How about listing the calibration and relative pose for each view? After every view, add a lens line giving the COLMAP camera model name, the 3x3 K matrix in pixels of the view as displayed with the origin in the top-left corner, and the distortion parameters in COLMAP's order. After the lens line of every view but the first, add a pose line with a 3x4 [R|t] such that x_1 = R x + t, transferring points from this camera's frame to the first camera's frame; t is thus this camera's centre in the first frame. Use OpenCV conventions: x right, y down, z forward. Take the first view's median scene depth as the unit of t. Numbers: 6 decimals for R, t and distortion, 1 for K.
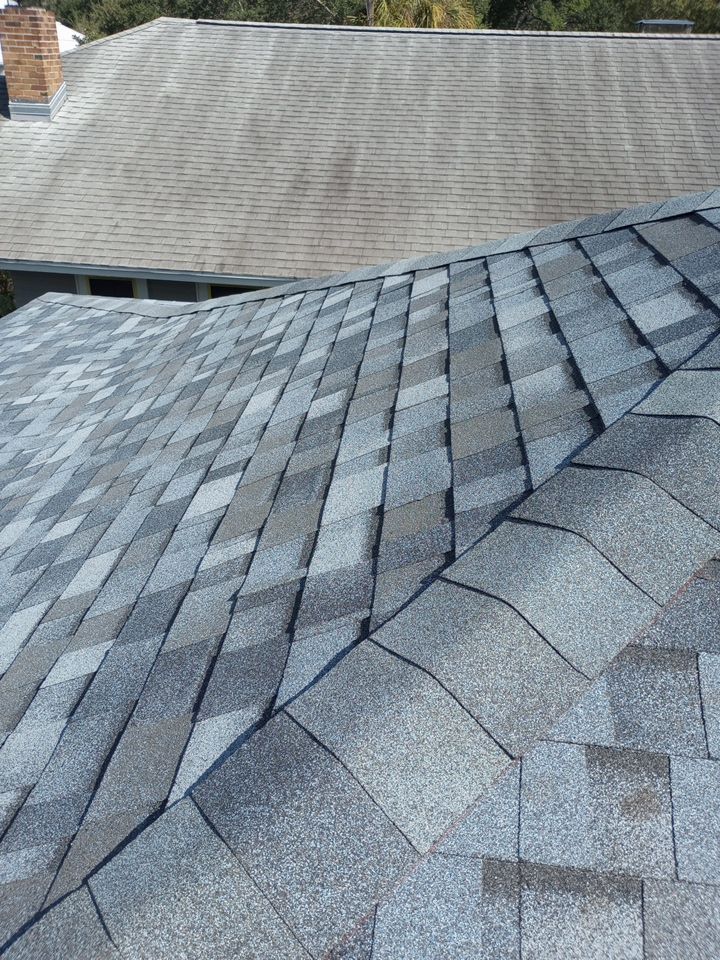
lens RADIAL K [[810.9, 0, 359.6], [0, 810.9, 481.6], [0, 0, 1]] dist [0.039804, -0.030917]
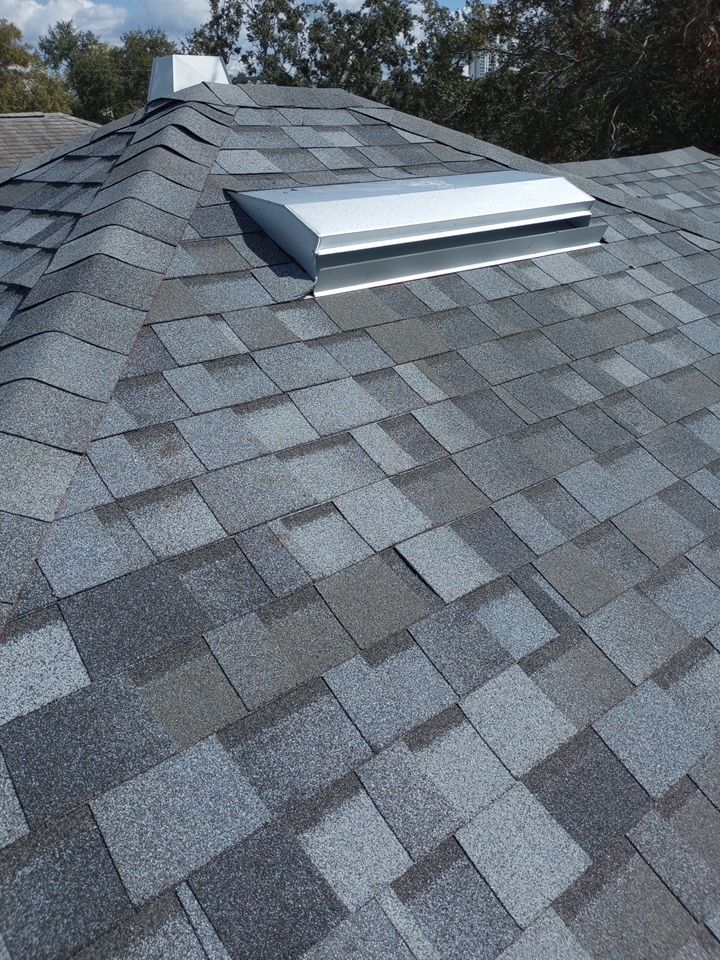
lens RADIAL K [[810.9, 0, 360.1], [0, 810.9, 480.3], [0, 0, 1]] dist [0.039804, -0.030917]
pose [[0.675793, -0.322691, 0.662703, -0.397521], [0.393610, 0.918141, 0.045686, 0.469134], [-0.623197, 0.229972, 0.747488, -0.305989]]
